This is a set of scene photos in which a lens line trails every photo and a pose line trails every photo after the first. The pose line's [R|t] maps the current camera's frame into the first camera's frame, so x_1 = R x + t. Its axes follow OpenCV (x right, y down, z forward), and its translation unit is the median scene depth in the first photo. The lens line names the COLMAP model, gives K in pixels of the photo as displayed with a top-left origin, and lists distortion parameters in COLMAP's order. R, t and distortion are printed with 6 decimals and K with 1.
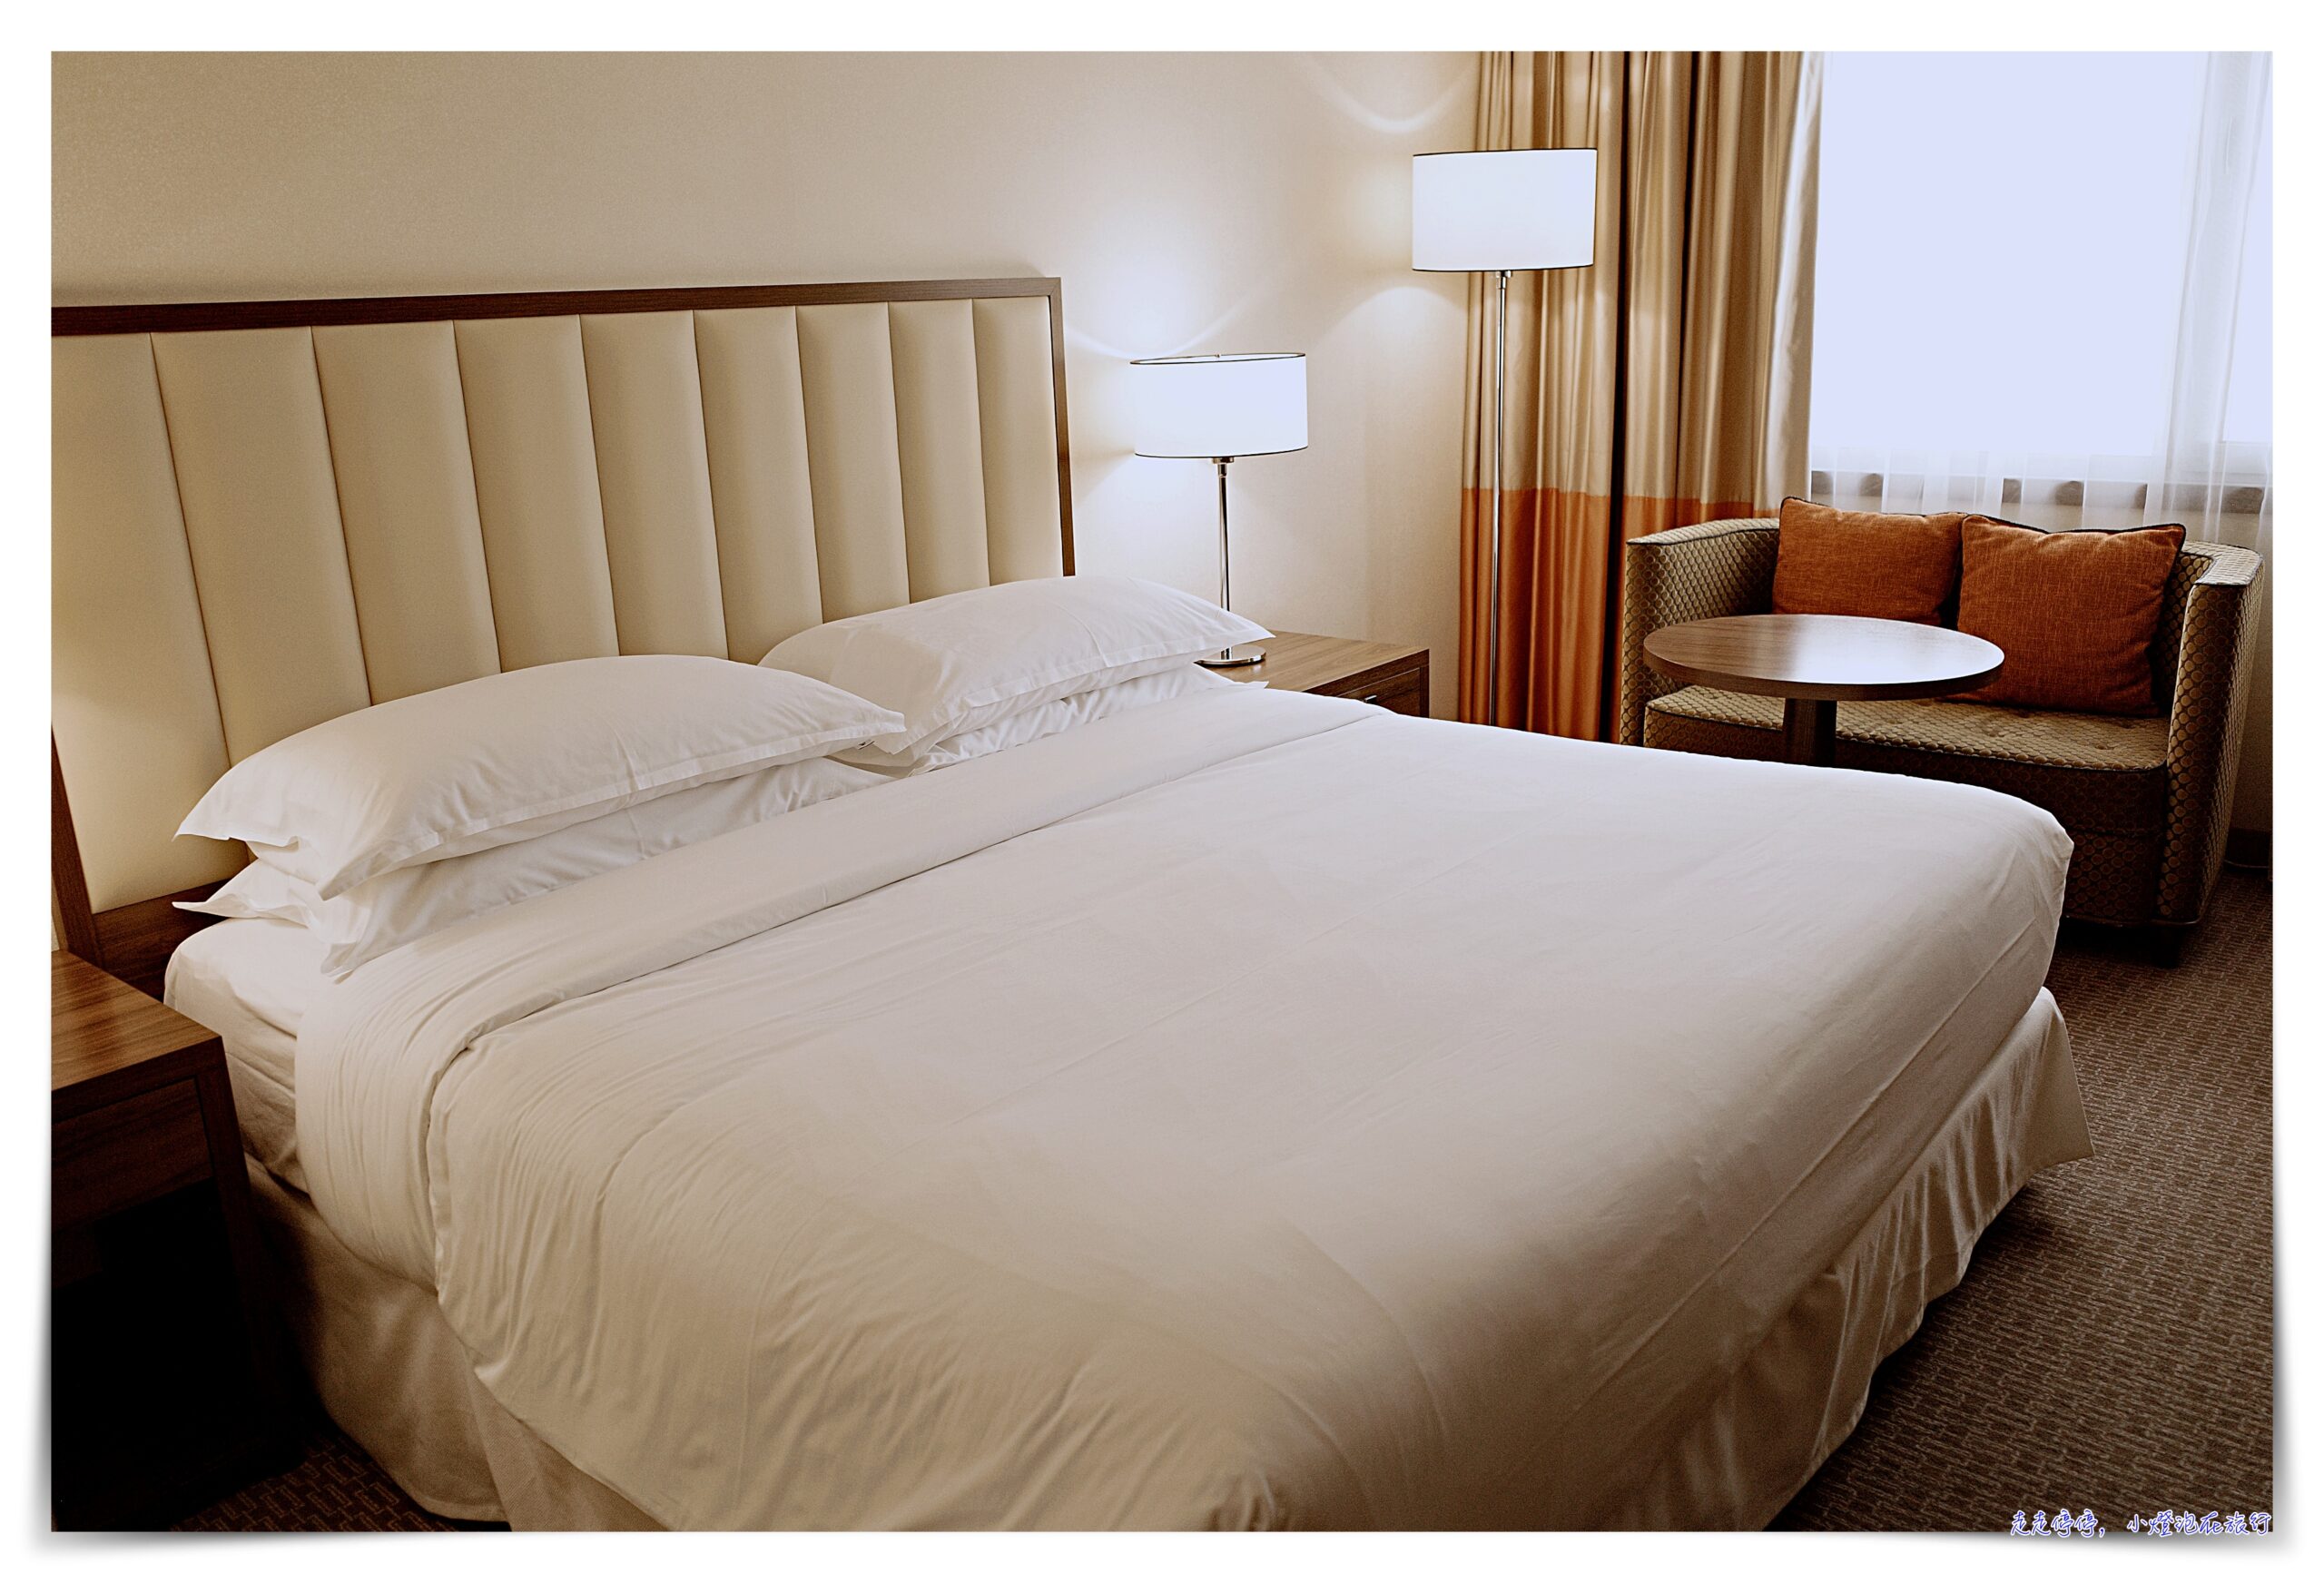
lens RADIAL K [[1765.1, 0, 1162.0], [0, 1765.1, 791.5], [0, 0, 1]] dist [-0.061368, 0.068762]
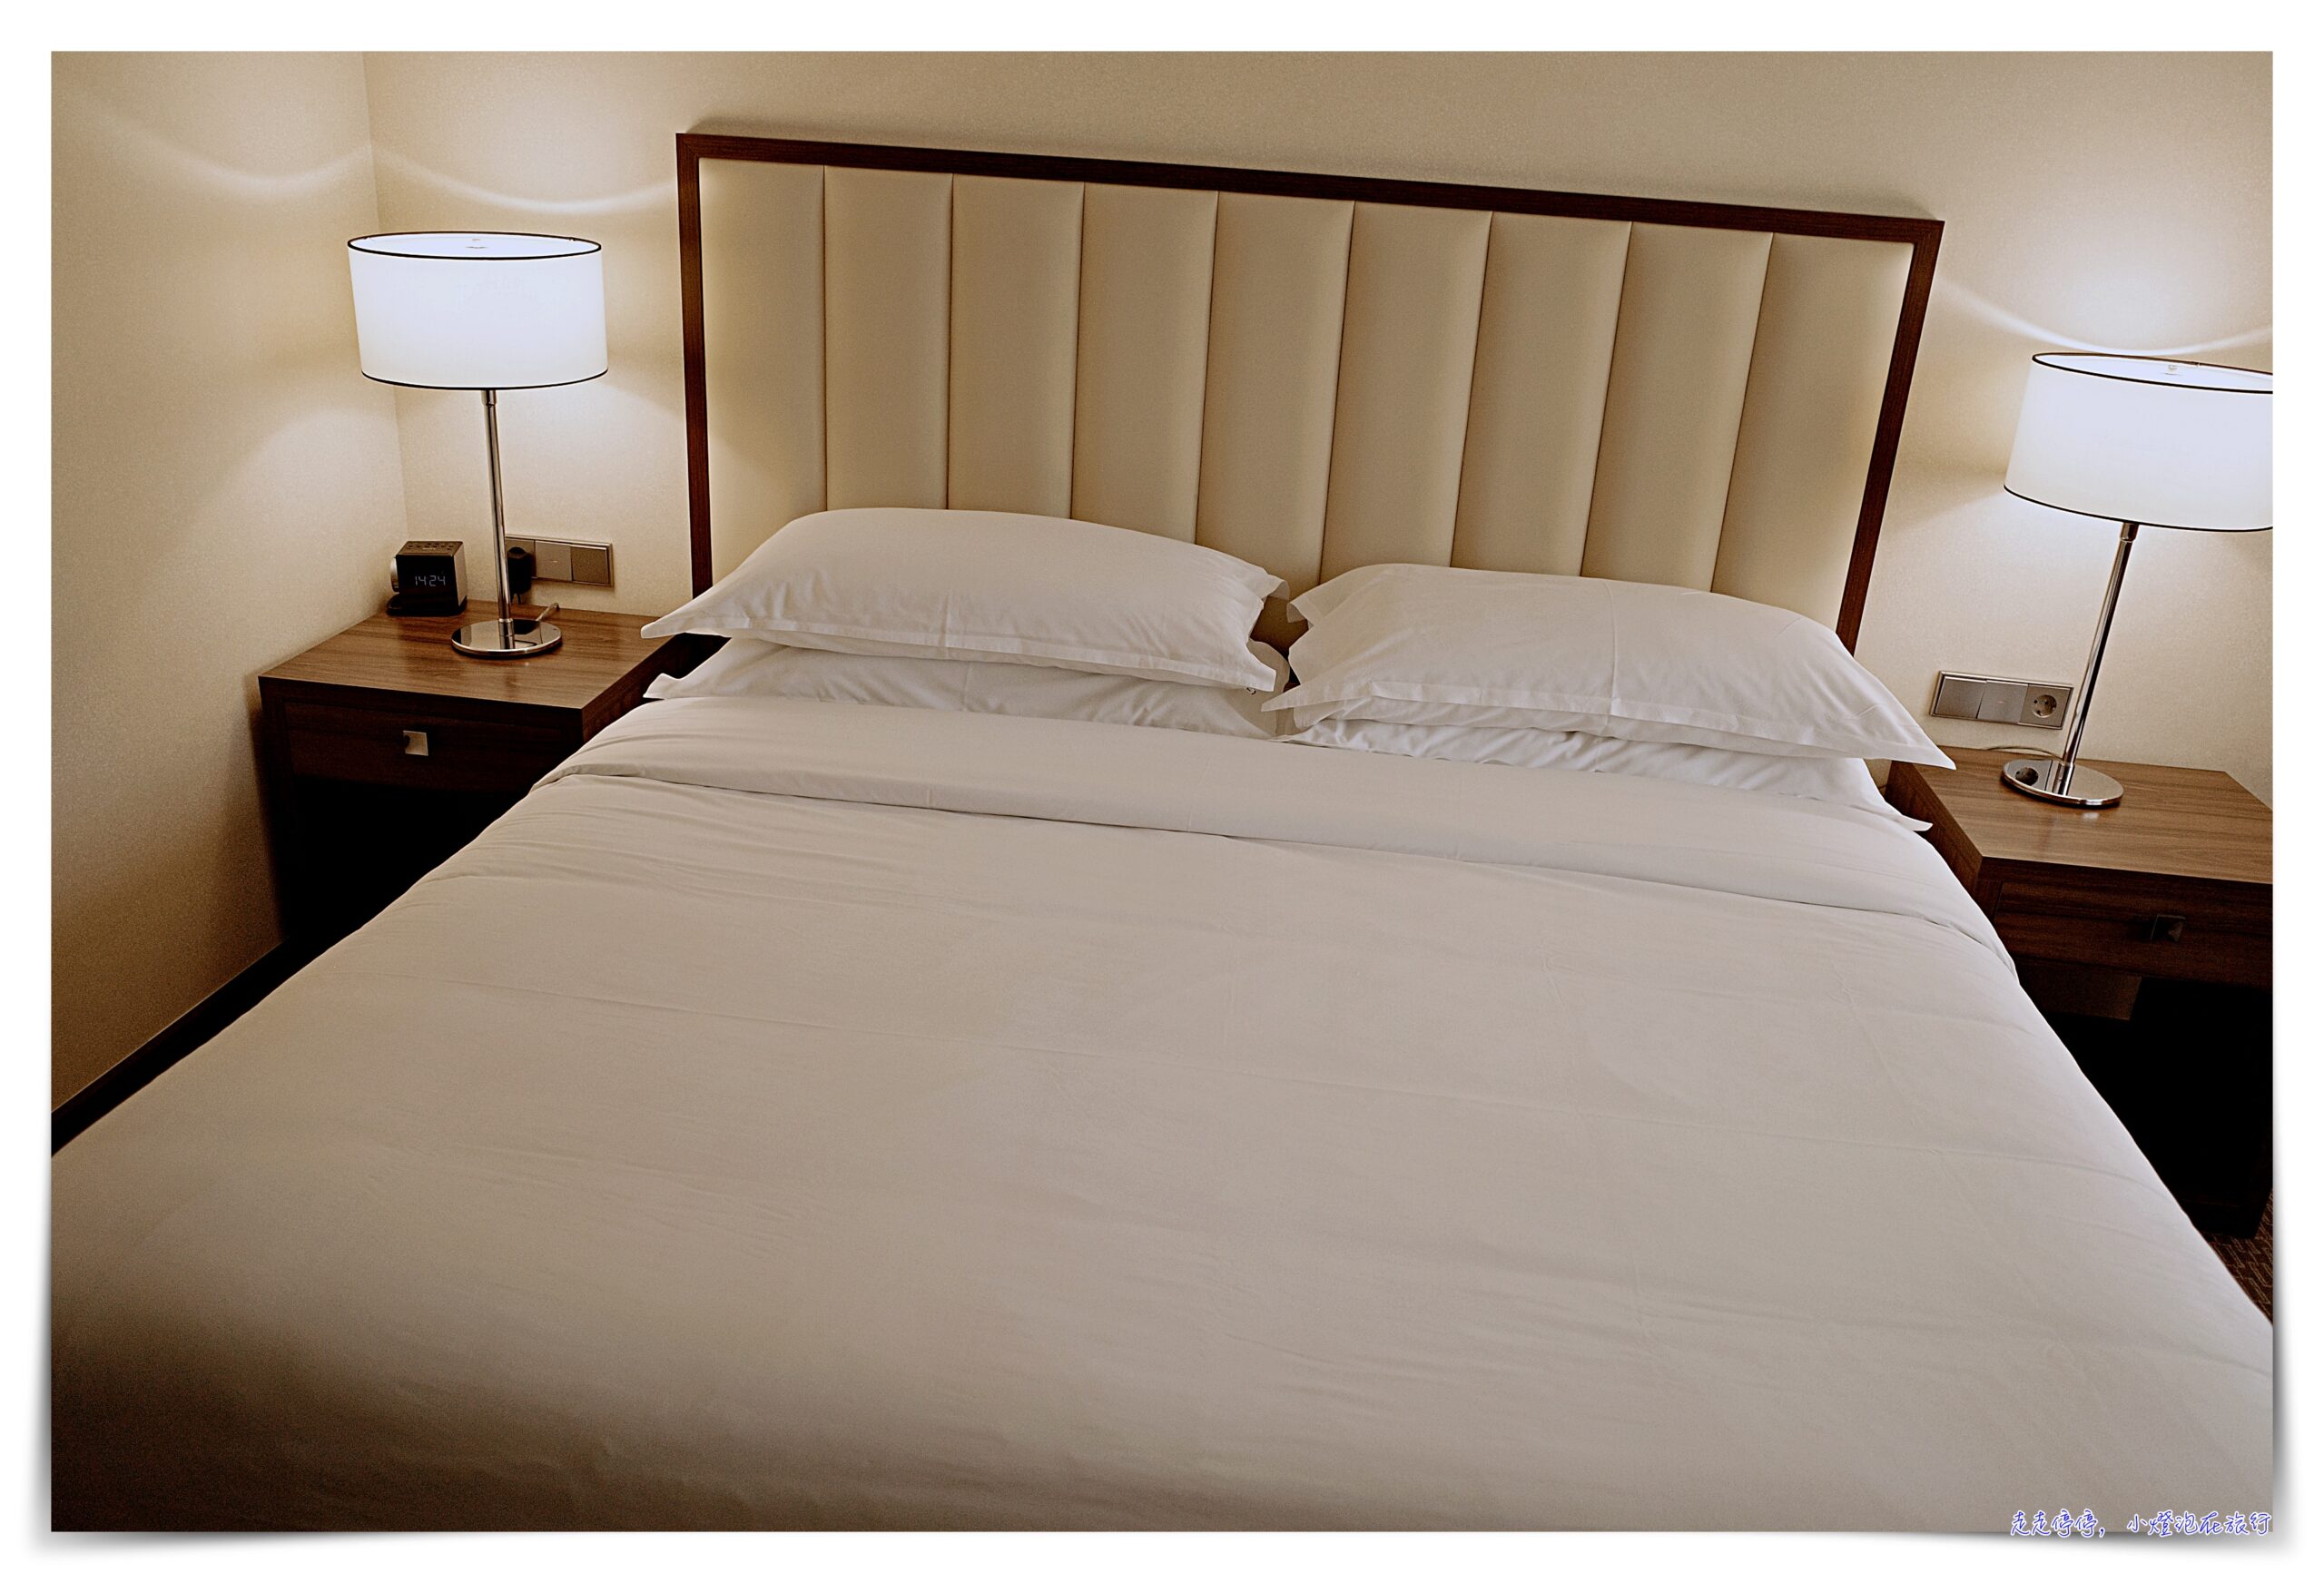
lens RADIAL K [[1765.1, 0, 1162.0], [0, 1765.1, 791.5], [0, 0, 1]] dist [-0.061368, 0.068762]
pose [[0.529551, 0.375303, -0.760738, 0.479798], [-0.303370, 0.921280, 0.243329, -0.170725], [0.792176, 0.101930, 0.601721, 0.367005]]
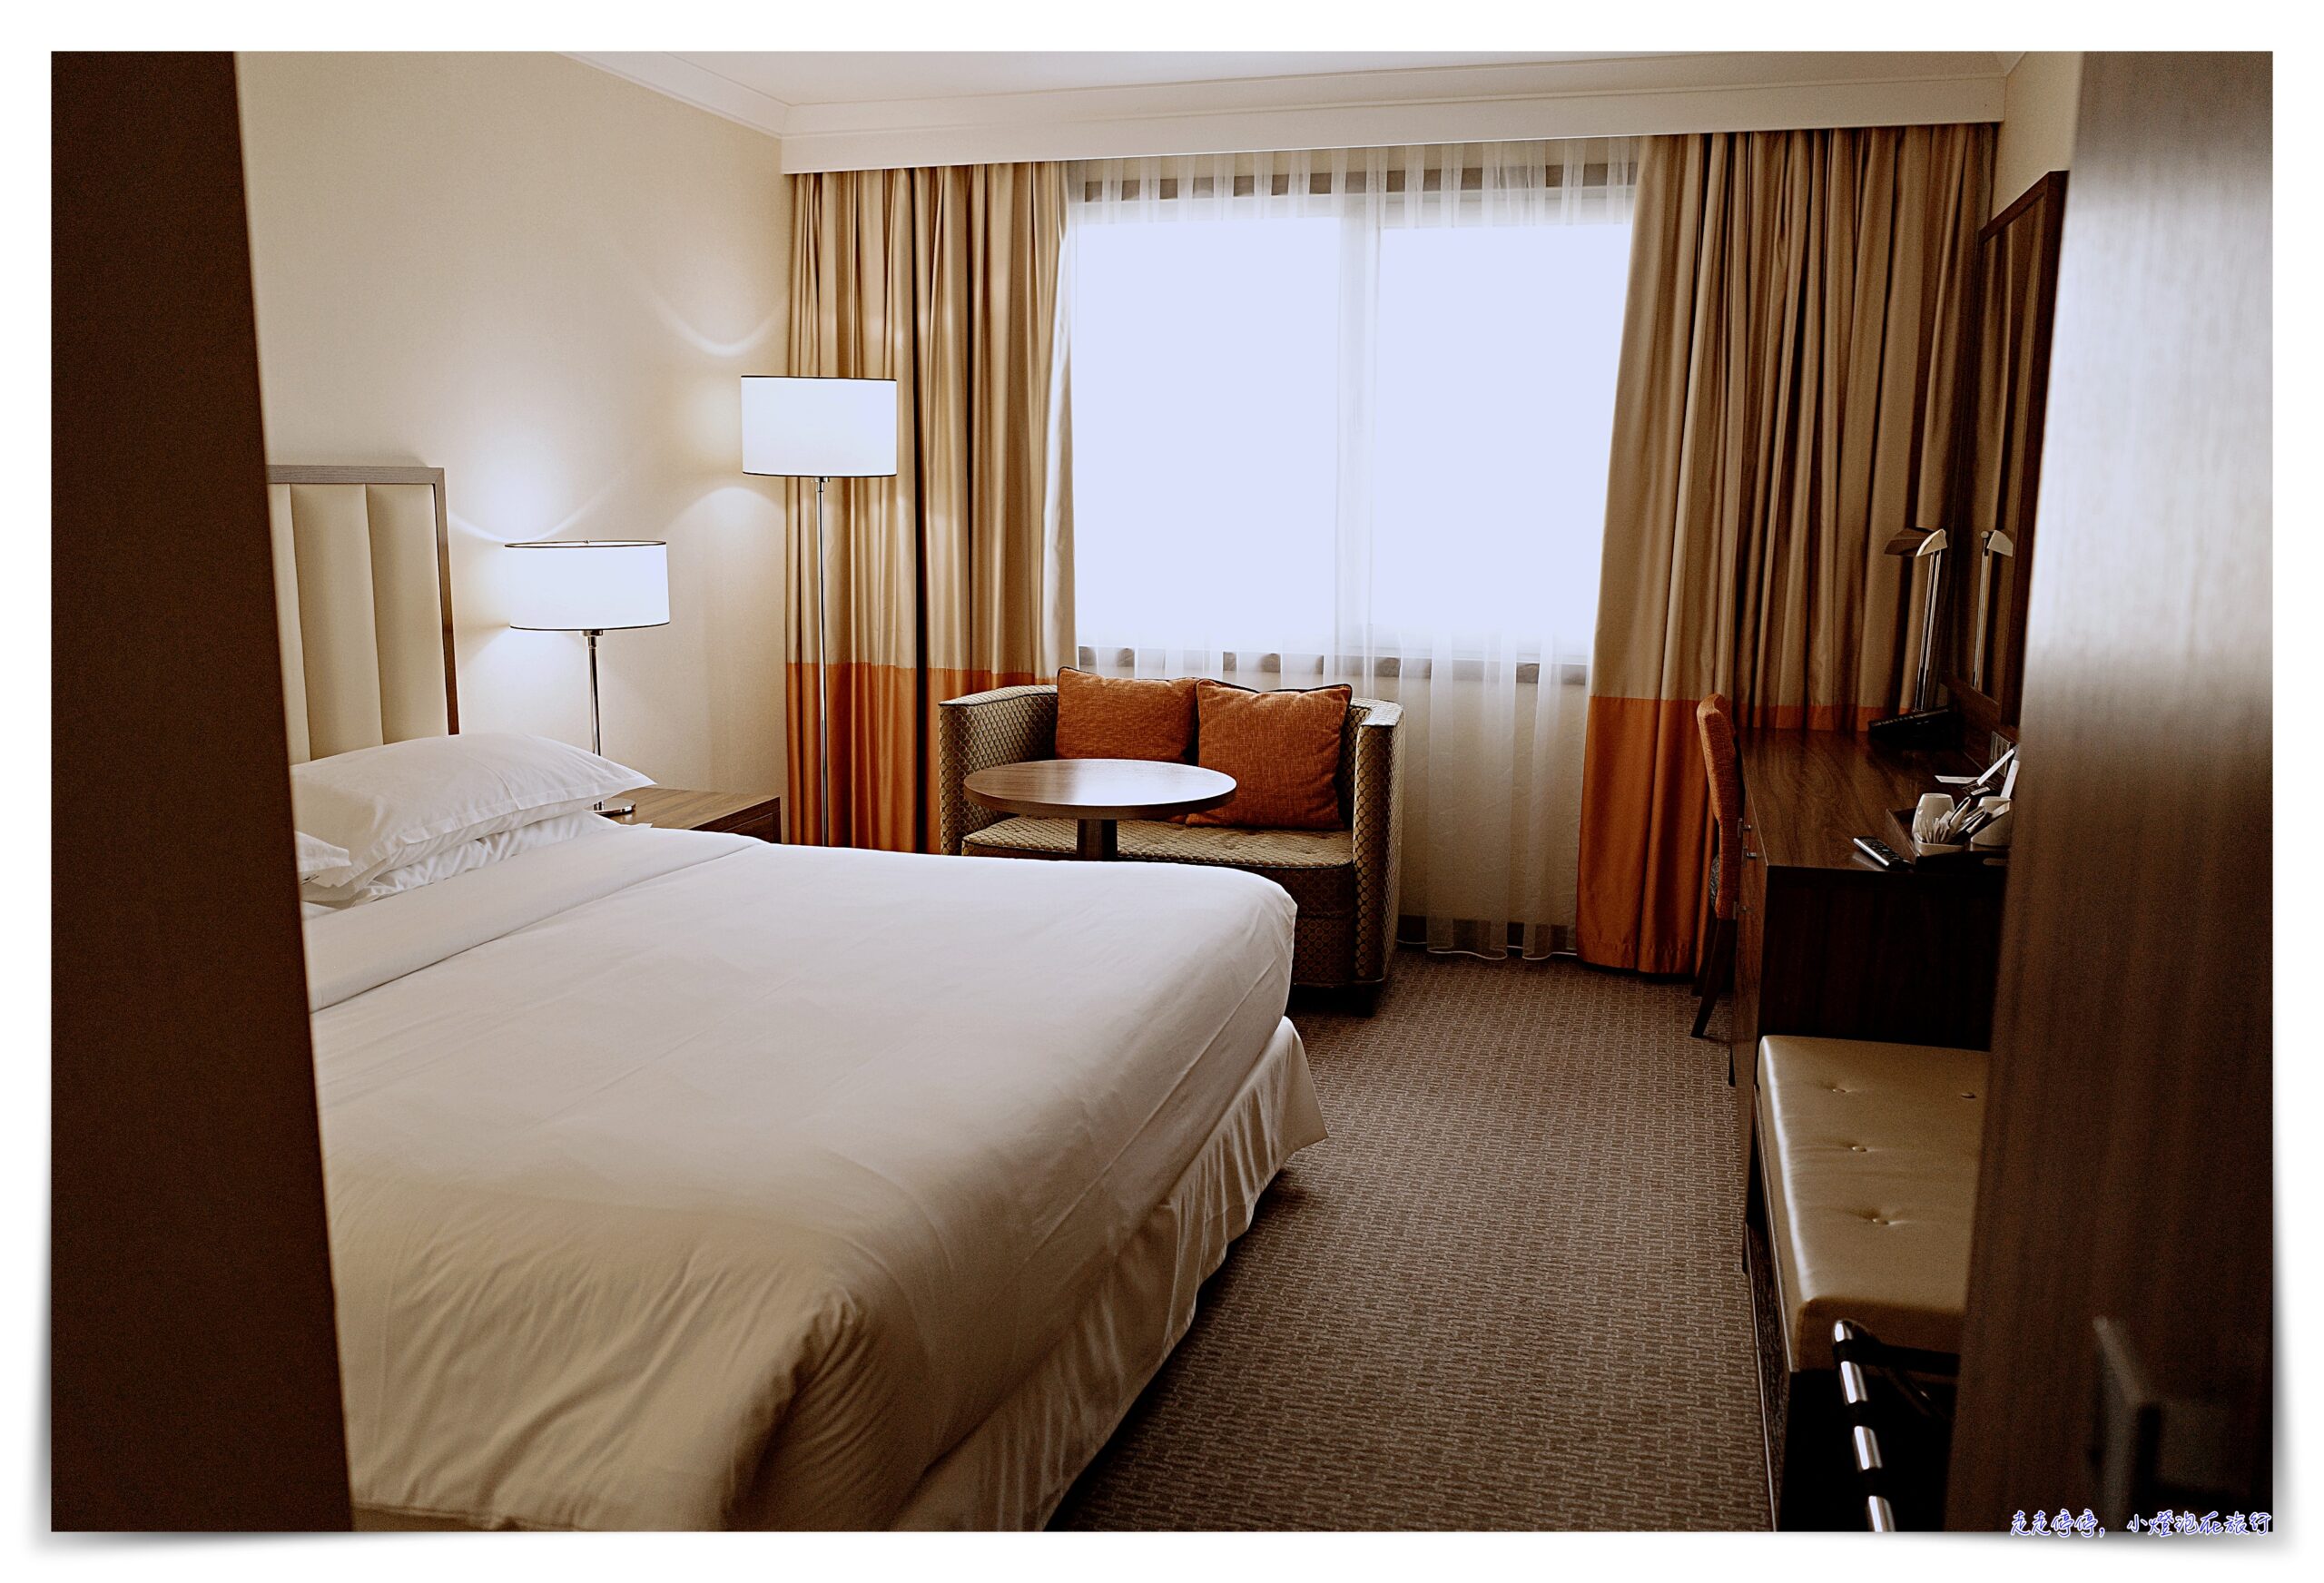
lens RADIAL K [[1765.1, 0, 1162.0], [0, 1765.1, 791.5], [0, 0, 1]] dist [-0.061368, 0.068762]
pose [[0.913838, -0.026432, 0.405217, -0.110009], [0.070254, 0.993123, -0.093656, 0.052319], [-0.399955, 0.114054, 0.909411, -0.187620]]
